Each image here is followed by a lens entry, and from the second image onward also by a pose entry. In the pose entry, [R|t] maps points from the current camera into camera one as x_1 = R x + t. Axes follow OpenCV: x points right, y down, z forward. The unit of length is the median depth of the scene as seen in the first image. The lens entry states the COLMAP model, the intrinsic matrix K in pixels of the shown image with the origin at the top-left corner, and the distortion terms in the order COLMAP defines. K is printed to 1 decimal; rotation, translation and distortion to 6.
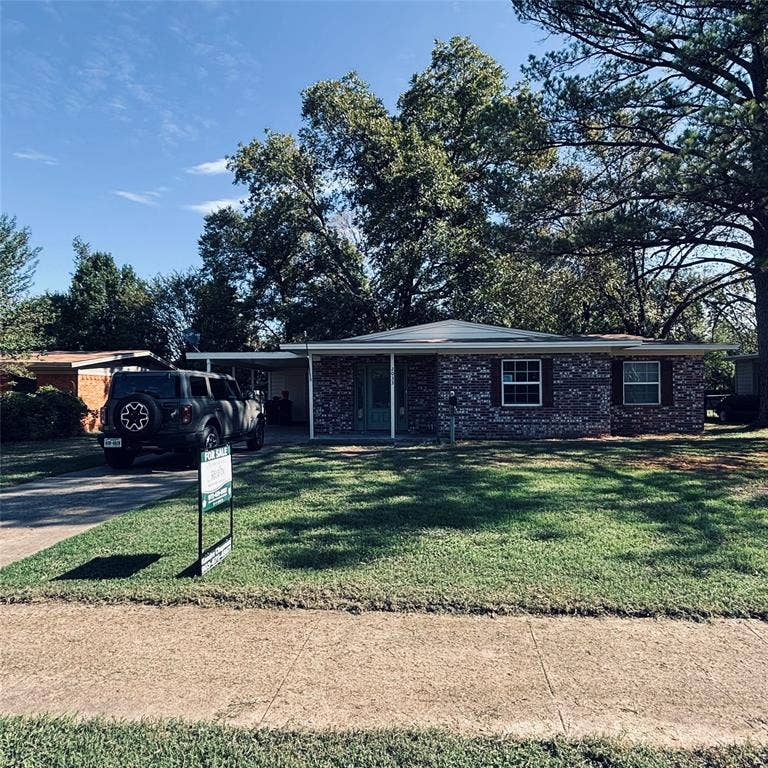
lens RADIAL K [[405.7, 0, 384.4], [0, 405.7, 394.5], [0, 0, 1]] dist [0.000137, -0.002006]
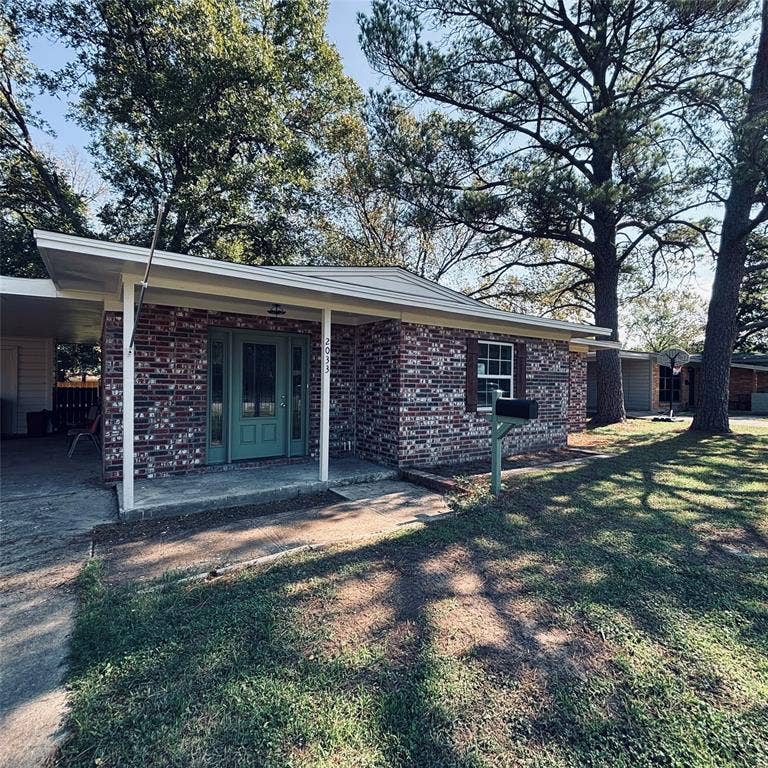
lens RADIAL K [[405.7, 0, 384.4], [0, 405.7, 394.5], [0, 0, 1]] dist [0.000137, -0.002006]
pose [[0.821001, 0.002399, 0.570922, -0.207352], [-0.006096, 0.999971, 0.004564, -0.000244], [-0.570895, -0.007228, 0.820992, 0.547333]]
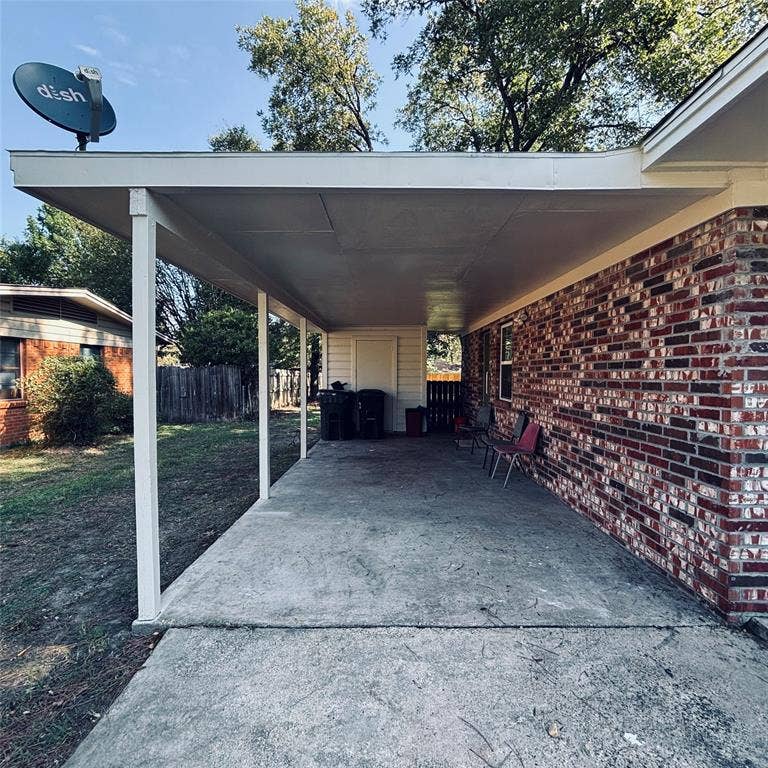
lens RADIAL K [[405.7, 0, 384.4], [0, 405.7, 394.5], [0, 0, 1]] dist [0.000137, -0.002006]
pose [[0.999880, 0.005313, -0.014519, -0.410173], [-0.004792, 0.999352, 0.035684, -0.010520], [0.014699, -0.035610, 0.999258, 0.996933]]
